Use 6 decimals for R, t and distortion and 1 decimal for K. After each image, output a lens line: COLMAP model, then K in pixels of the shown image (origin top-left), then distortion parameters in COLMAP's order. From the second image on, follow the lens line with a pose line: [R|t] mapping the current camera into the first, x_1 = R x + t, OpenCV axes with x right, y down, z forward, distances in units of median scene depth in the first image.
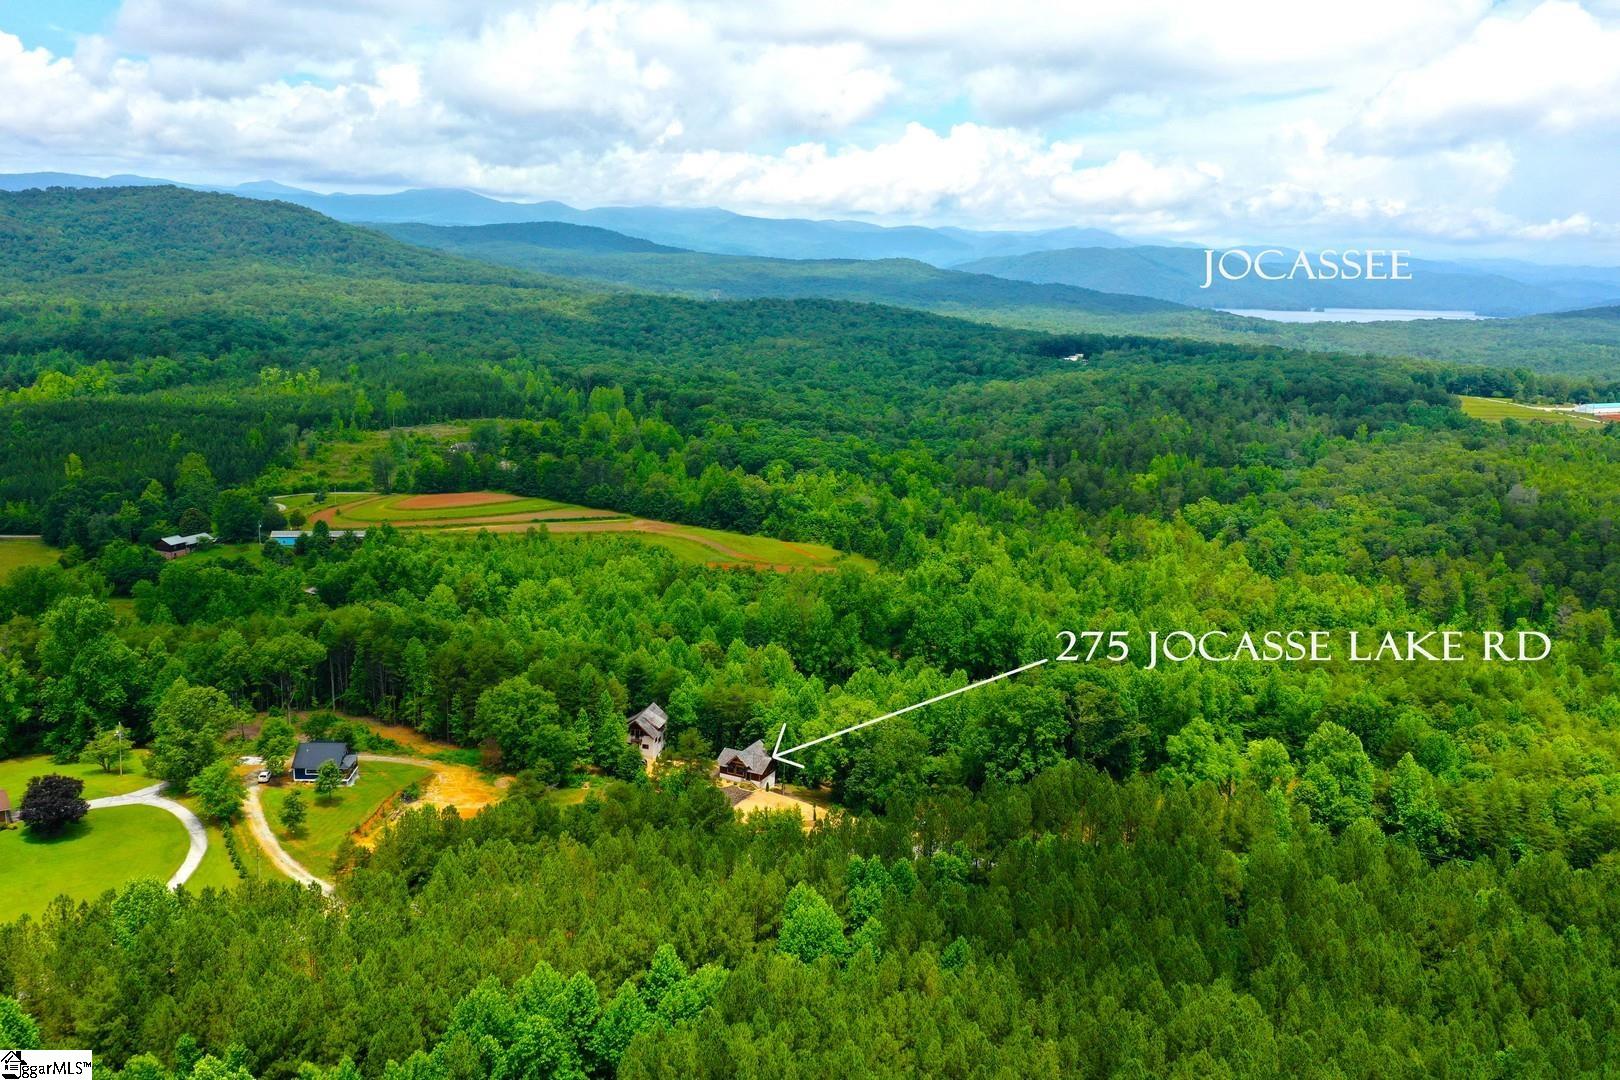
lens RADIAL K [[1279.8, 0, 809.1], [0, 1279.8, 540.6], [0, 0, 1]] dist [0.022988, 0.001446]
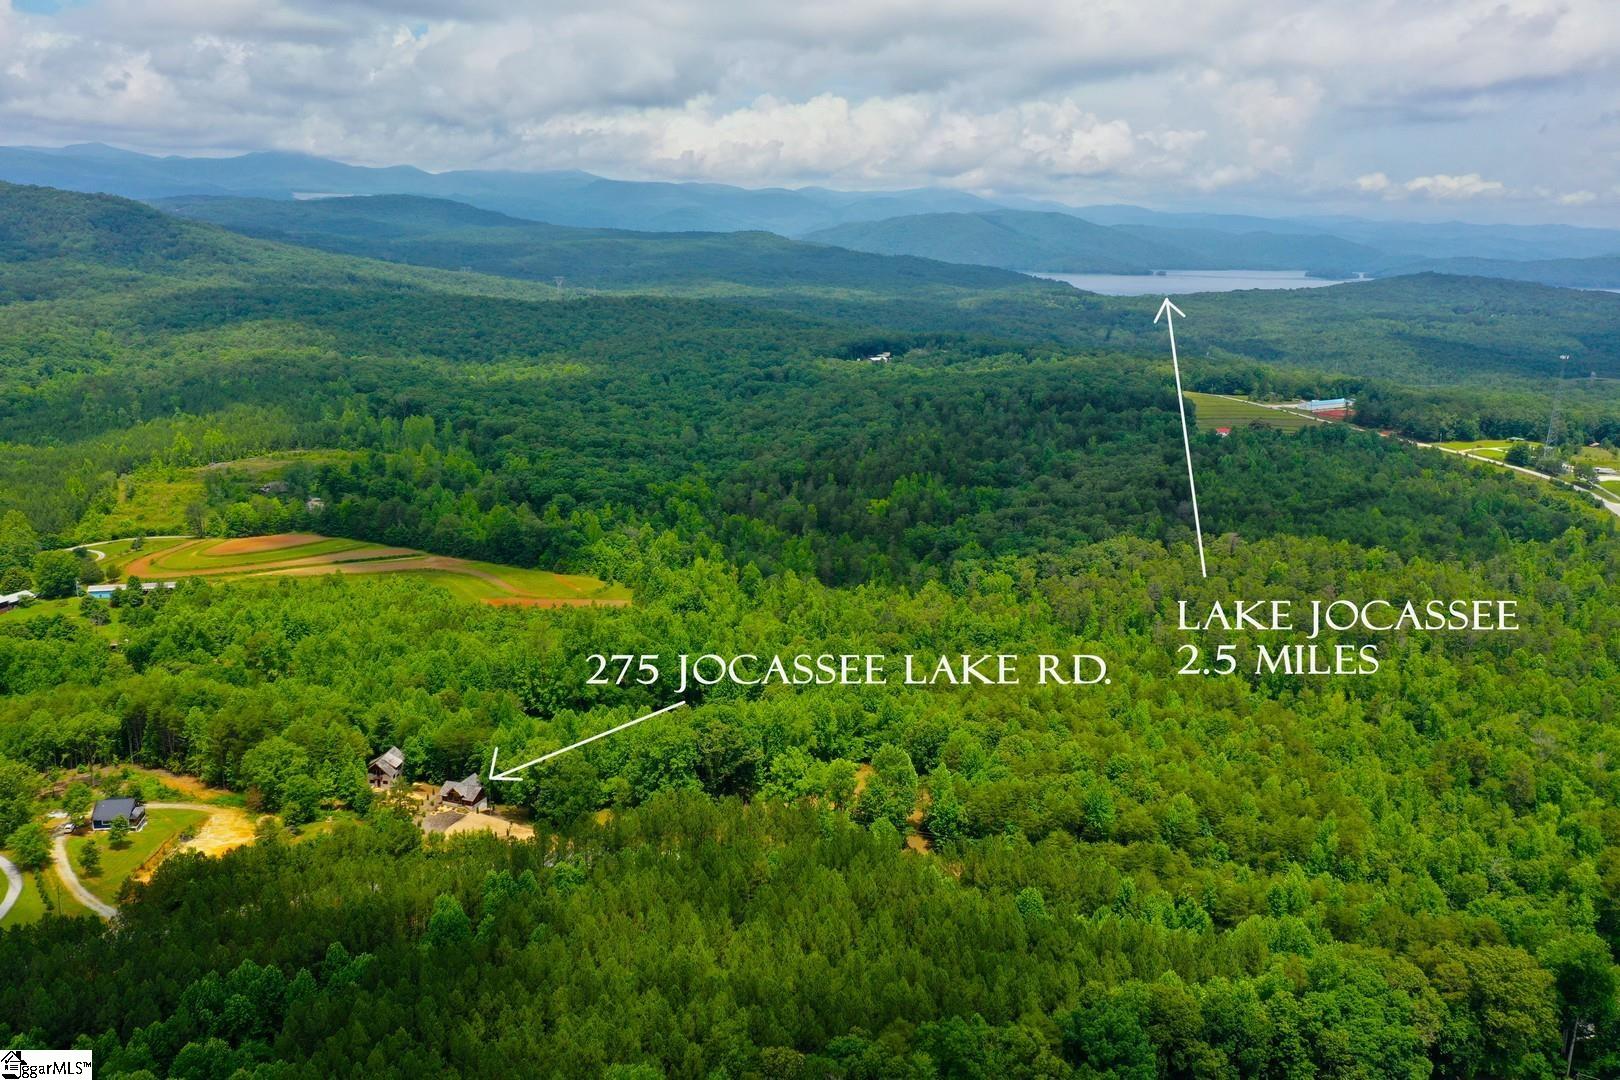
lens RADIAL K [[1279.8, 0, 809.9], [0, 1279.8, 541.0], [0, 0, 1]] dist [0.022988, 0.001446]
pose [[0.995006, -0.031095, 0.094852, 0.116829], [0.028114, 0.999073, 0.032597, -0.071959], [-0.095777, -0.029768, 0.994958, -0.206099]]
